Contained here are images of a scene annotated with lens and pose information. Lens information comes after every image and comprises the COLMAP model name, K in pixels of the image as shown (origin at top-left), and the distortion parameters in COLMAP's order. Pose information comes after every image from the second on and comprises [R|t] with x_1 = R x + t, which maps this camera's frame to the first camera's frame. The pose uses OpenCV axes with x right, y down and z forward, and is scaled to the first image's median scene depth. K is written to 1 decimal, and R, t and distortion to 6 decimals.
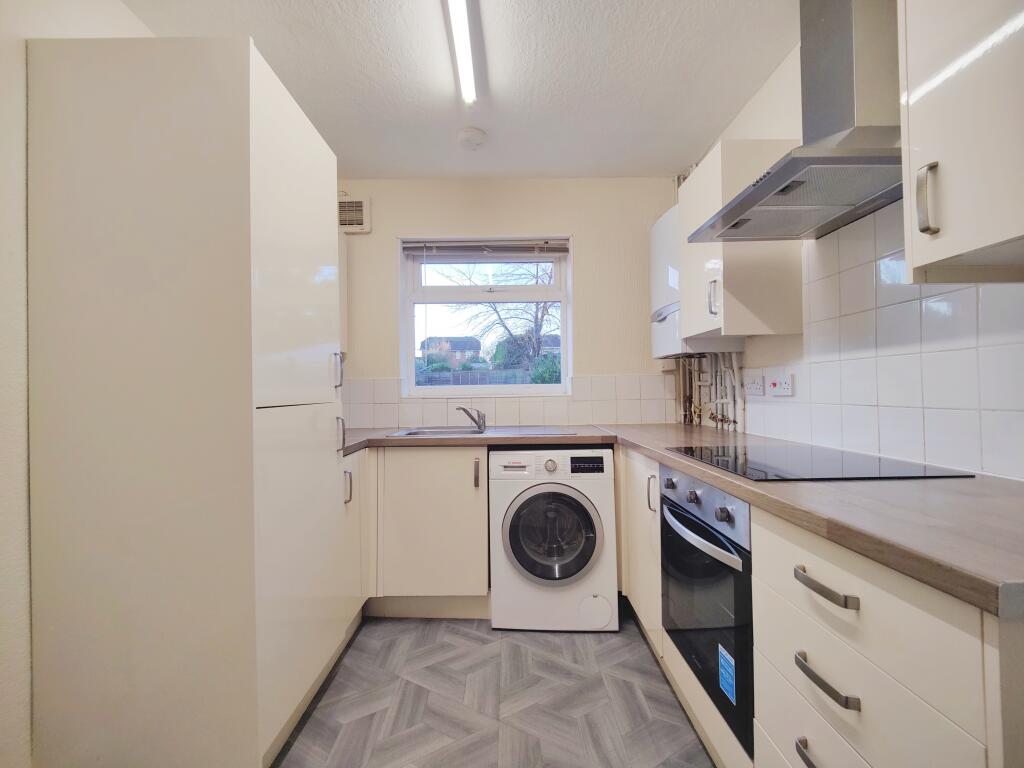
lens RADIAL K [[443.8, 0, 509.4], [0, 443.8, 386.1], [0, 0, 1]] dist [0.029758, -0.024657]
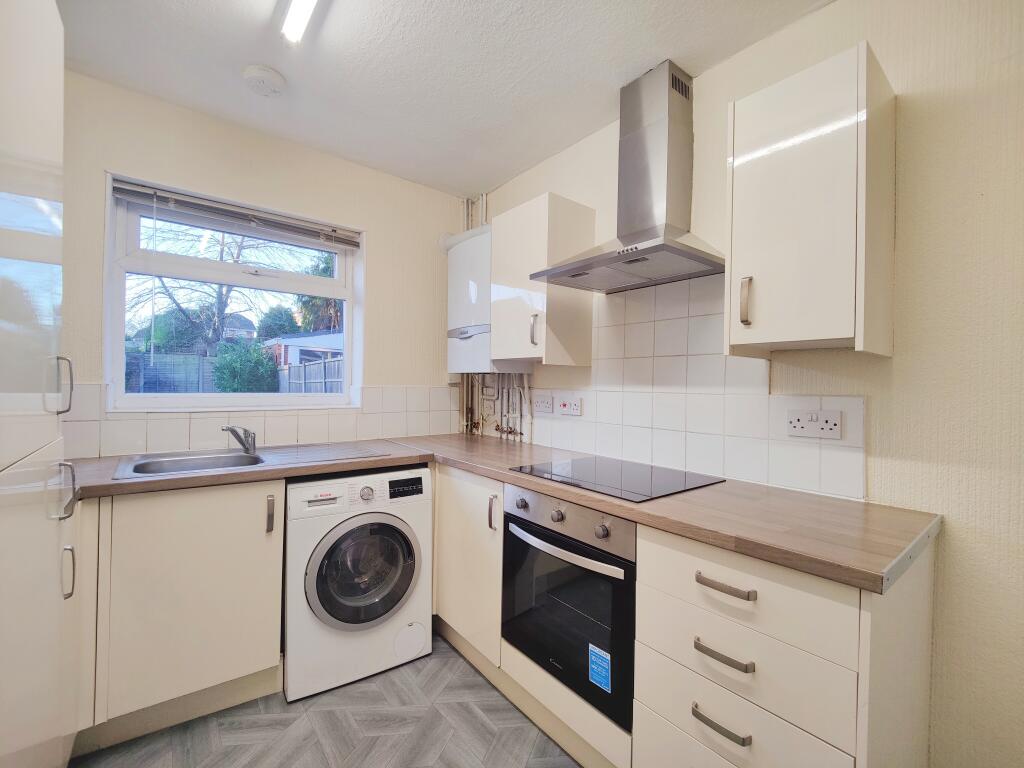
lens RADIAL K [[443.8, 0, 509.4], [0, 443.8, 386.1], [0, 0, 1]] dist [0.029758, -0.024657]
pose [[0.787775, 0.024769, 0.615465, -0.237933], [-0.035529, 0.999355, 0.005257, -0.050012], [-0.614938, -0.026008, 0.788146, 0.130721]]
